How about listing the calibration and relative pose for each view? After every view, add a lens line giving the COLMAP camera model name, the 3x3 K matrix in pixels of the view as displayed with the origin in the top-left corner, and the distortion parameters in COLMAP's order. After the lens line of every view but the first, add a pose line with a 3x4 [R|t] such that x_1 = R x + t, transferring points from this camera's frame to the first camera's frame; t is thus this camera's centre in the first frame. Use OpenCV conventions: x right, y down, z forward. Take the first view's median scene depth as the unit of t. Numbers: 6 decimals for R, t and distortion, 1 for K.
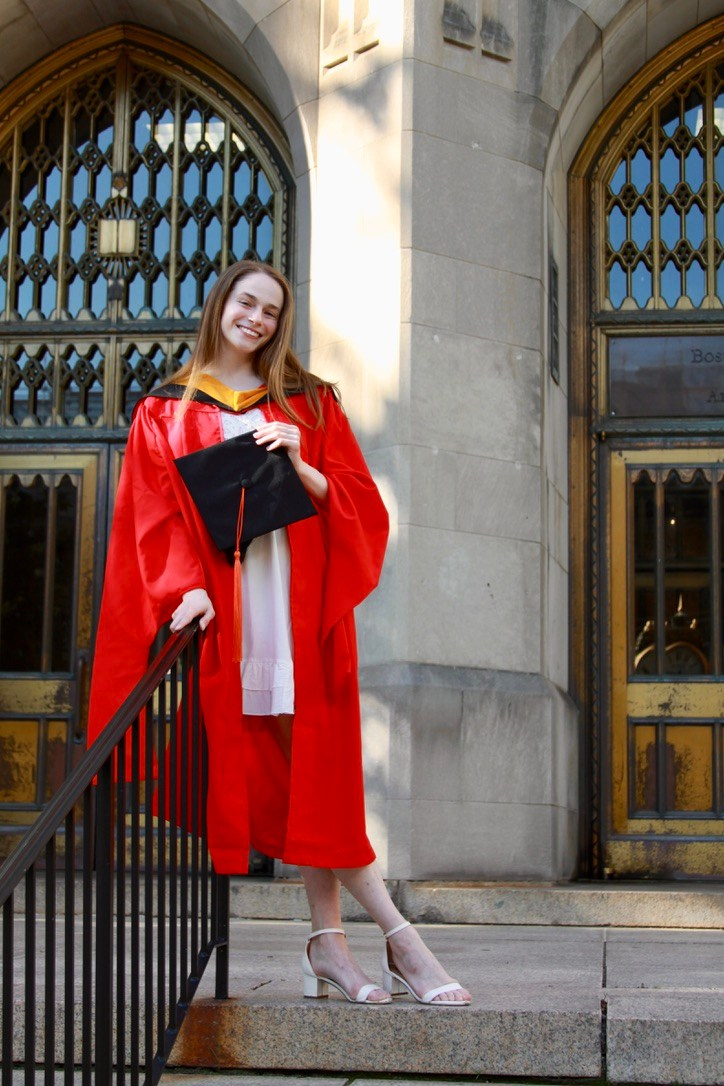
lens RADIAL K [[2027.5, 0, 361.1], [0, 2027.5, 548.5], [0, 0, 1]] dist [-0.027039, 0.213572]
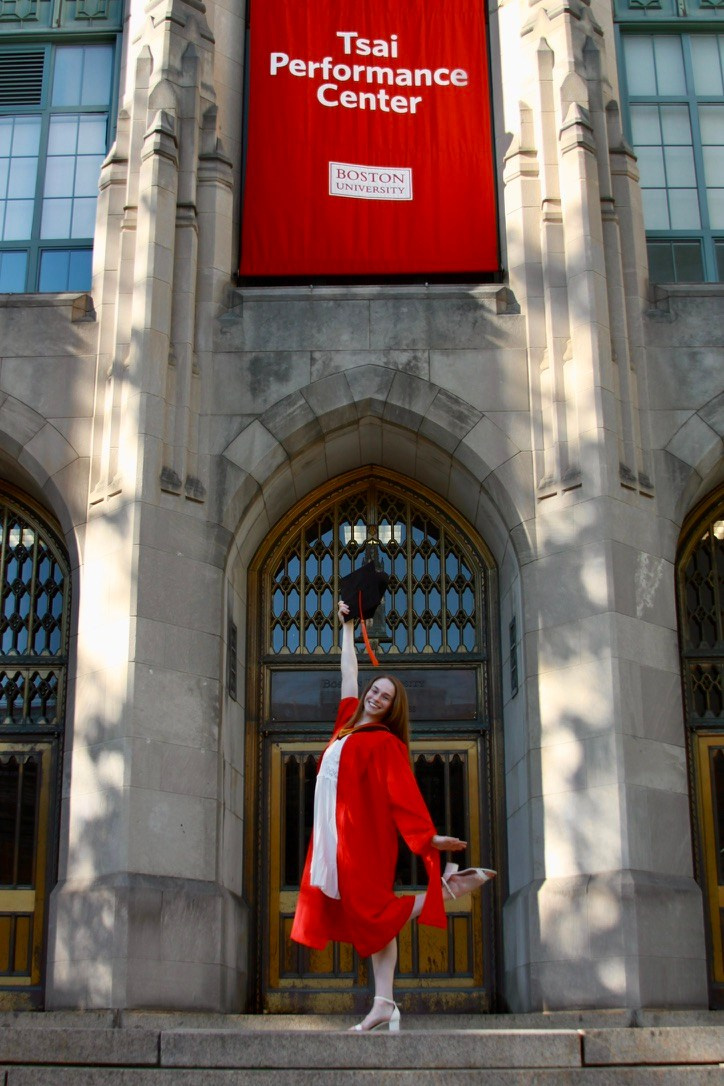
lens RADIAL K [[1535.2, 0, 326.8], [0, 1535.2, 570.0], [0, 0, 1]] dist [-0.161359, 0.081383]
pose [[0.996166, 0.014954, 0.086191, 0.066671], [-0.000549, 0.986331, -0.164772, 0.016794], [-0.087477, 0.164093, 0.982558, -0.215026]]
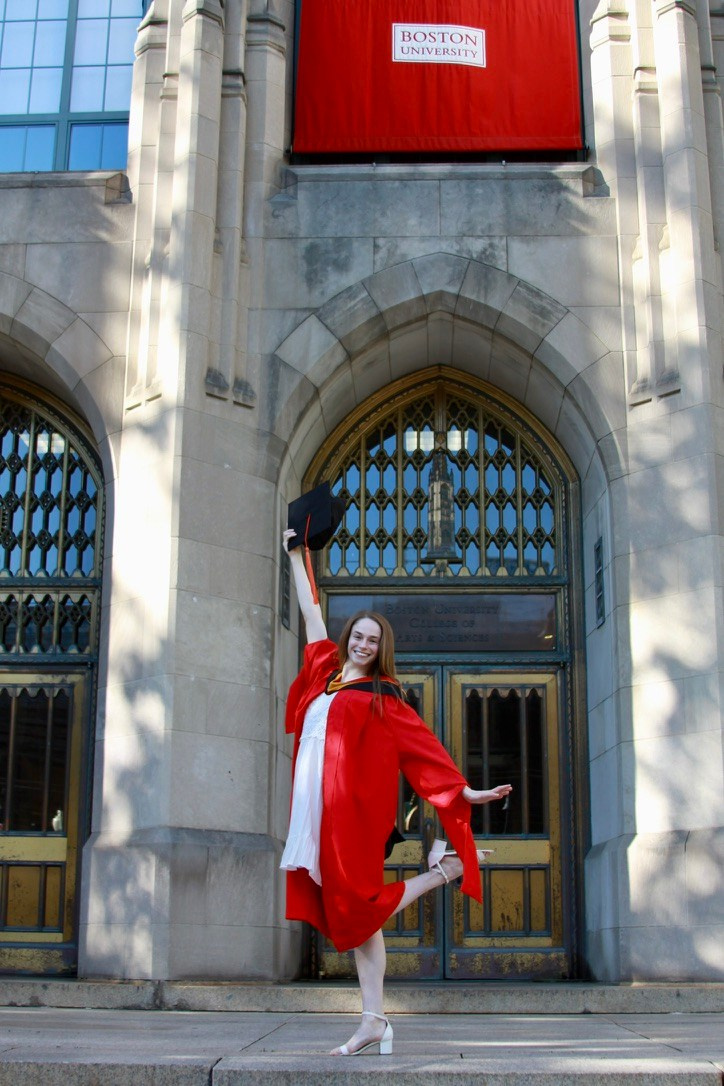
lens RADIAL K [[1561.4, 0, 362.5], [0, 1561.4, 555.1], [0, 0, 1]] dist [-0.159302, 0.078796]
pose [[0.996495, 0.013455, 0.082560, 0.060483], [-0.004627, 0.994335, -0.106194, -0.017265], [-0.083521, 0.105439, 0.990912, -0.103185]]
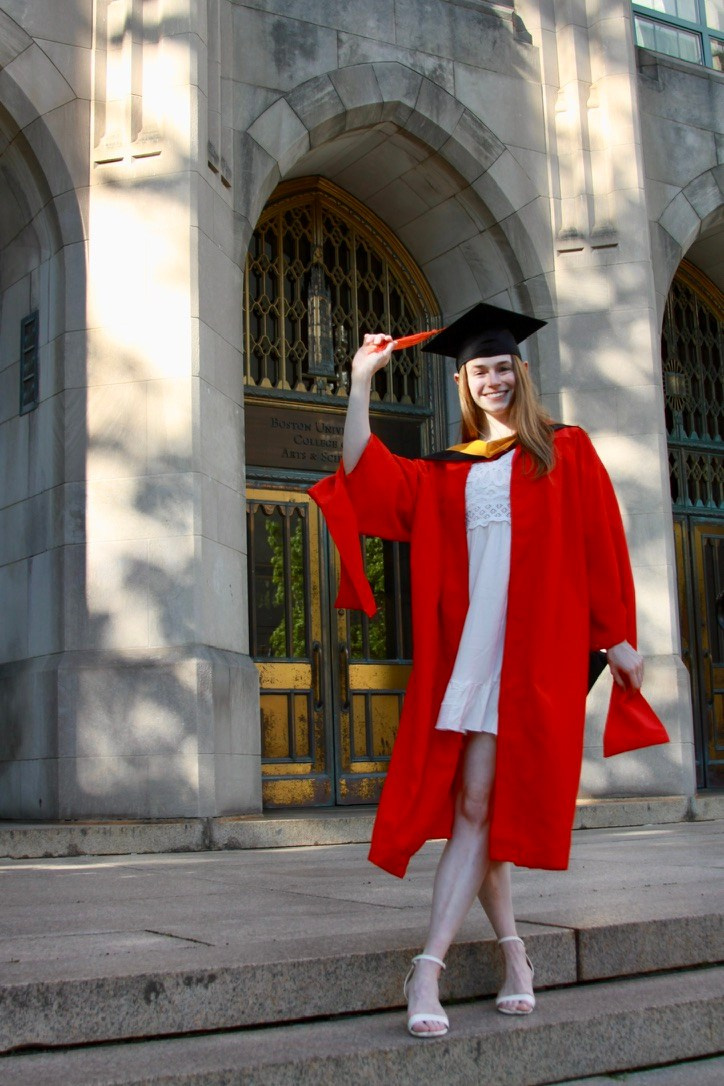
lens RADIAL K [[1472.9, 0, 360.8], [0, 1472.9, 538.9], [0, 0, 1]] dist [-0.137768, 0.005932]
pose [[0.791371, 0.060552, 0.608329, -0.421069], [-0.049078, 0.998163, -0.035511, 0.016567], [-0.609362, -0.001753, 0.792890, 0.197566]]
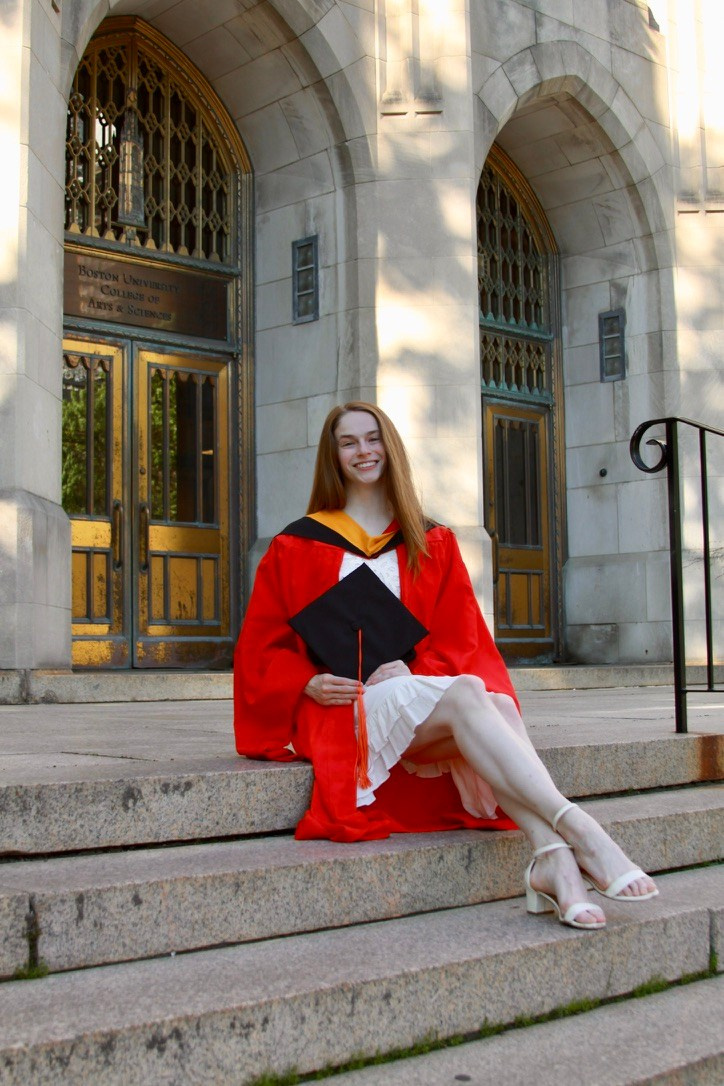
lens RADIAL K [[1467.2, 0, 342.7], [0, 1467.2, 562.1], [0, 0, 1]] dist [-0.155733, 0.106197]
pose [[0.666072, 0.032506, 0.745179, -0.450695], [-0.090808, 0.995152, 0.037758, 0.044980], [-0.740339, -0.092818, 0.665795, 0.258723]]
